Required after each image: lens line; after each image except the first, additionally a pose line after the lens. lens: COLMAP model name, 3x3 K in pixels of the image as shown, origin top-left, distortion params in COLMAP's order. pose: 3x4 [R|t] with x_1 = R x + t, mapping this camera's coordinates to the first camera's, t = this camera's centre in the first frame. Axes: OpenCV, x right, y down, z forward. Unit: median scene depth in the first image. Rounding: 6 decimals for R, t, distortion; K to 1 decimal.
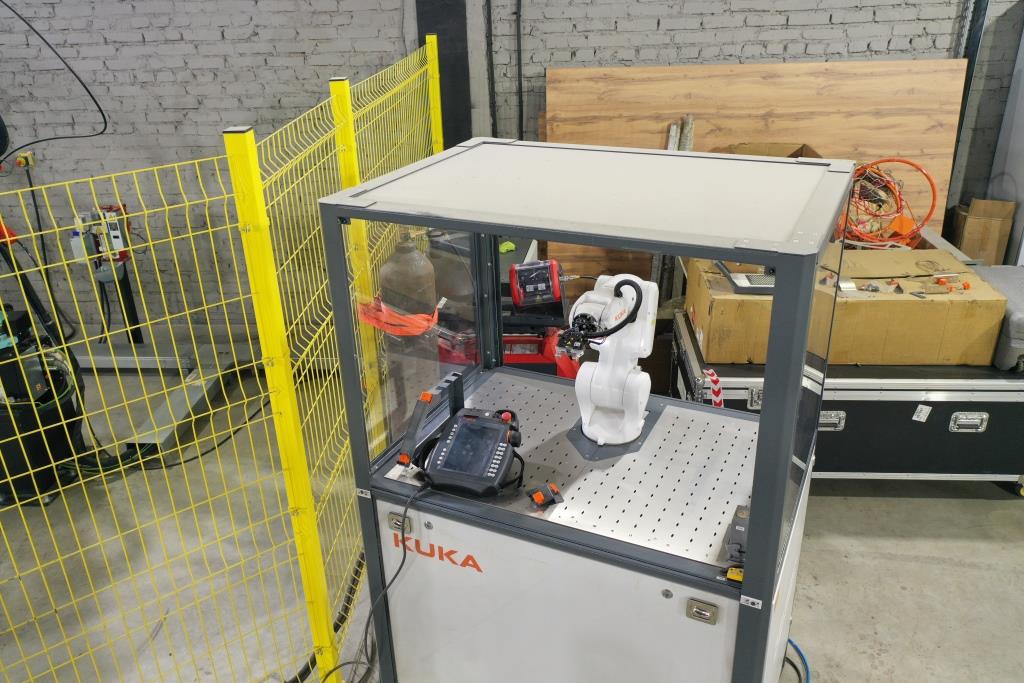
lens RADIAL K [[815.8, 0, 512.5], [0, 815.8, 339.2], [0, 0, 1]] dist [0.009991, 0.006828]
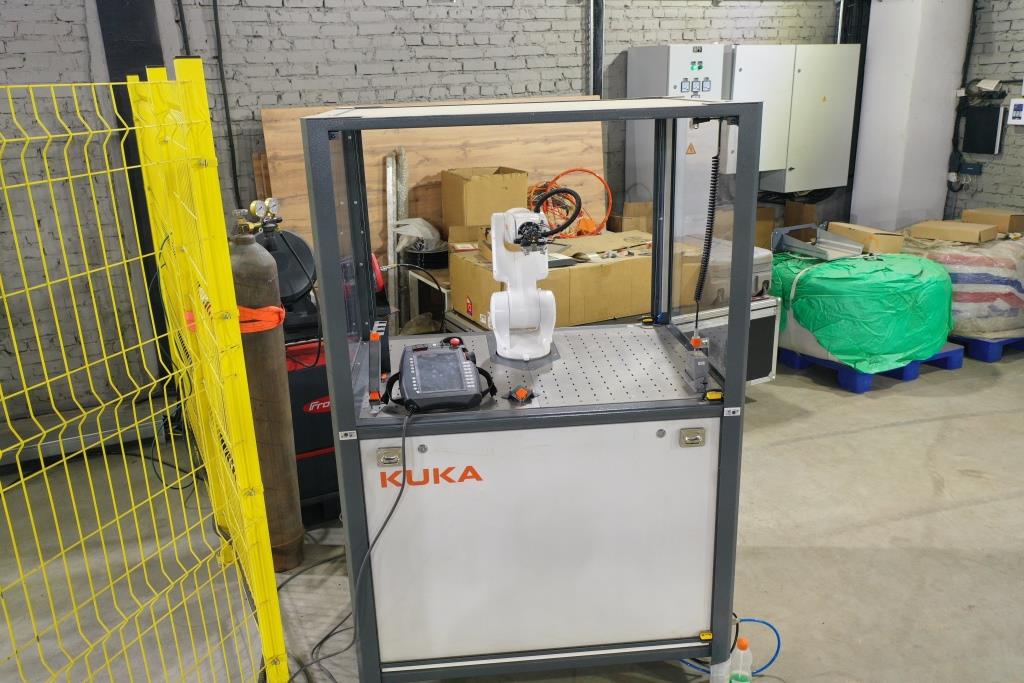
lens RADIAL K [[815.8, 0, 508.8], [0, 815.8, 340.6], [0, 0, 1]] dist [0.009991, 0.006828]
pose [[0.863847, -0.151429, 0.480456, -0.222833], [0.214520, 0.973530, -0.078866, 0.094233], [-0.455796, 0.171196, 0.873465, 0.024010]]
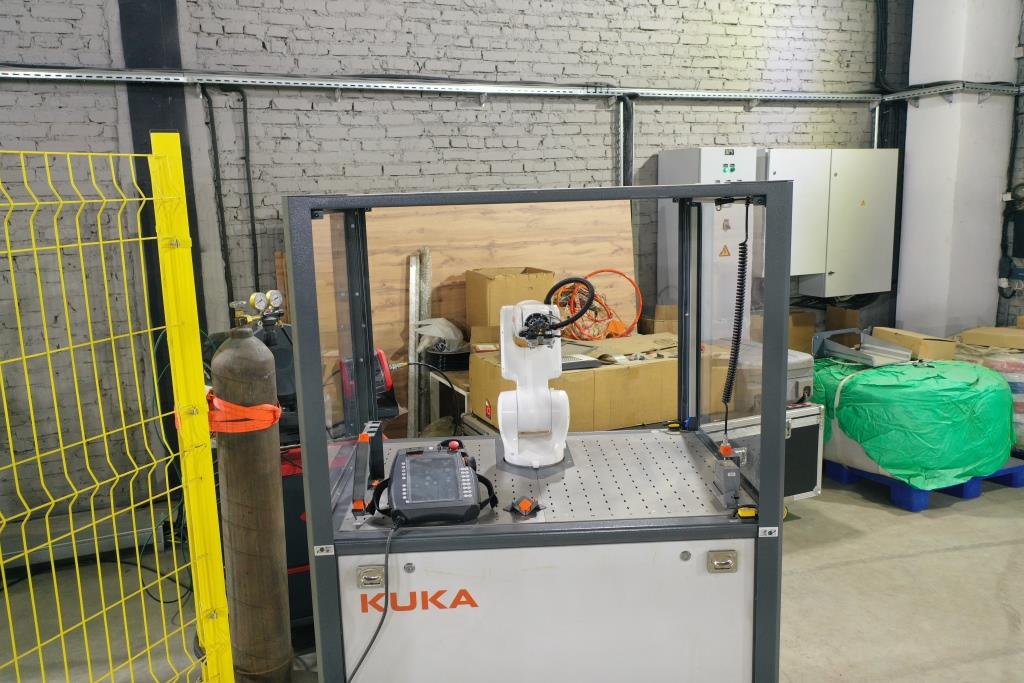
lens RADIAL K [[815.8, 0, 509.7], [0, 815.8, 341.7], [0, 0, 1]] dist [0.009991, 0.006828]
pose [[0.887551, -0.078784, 0.453922, -0.181675], [0.194620, 0.957157, -0.214413, 0.096195], [-0.417583, 0.278645, 0.864859, 0.060518]]
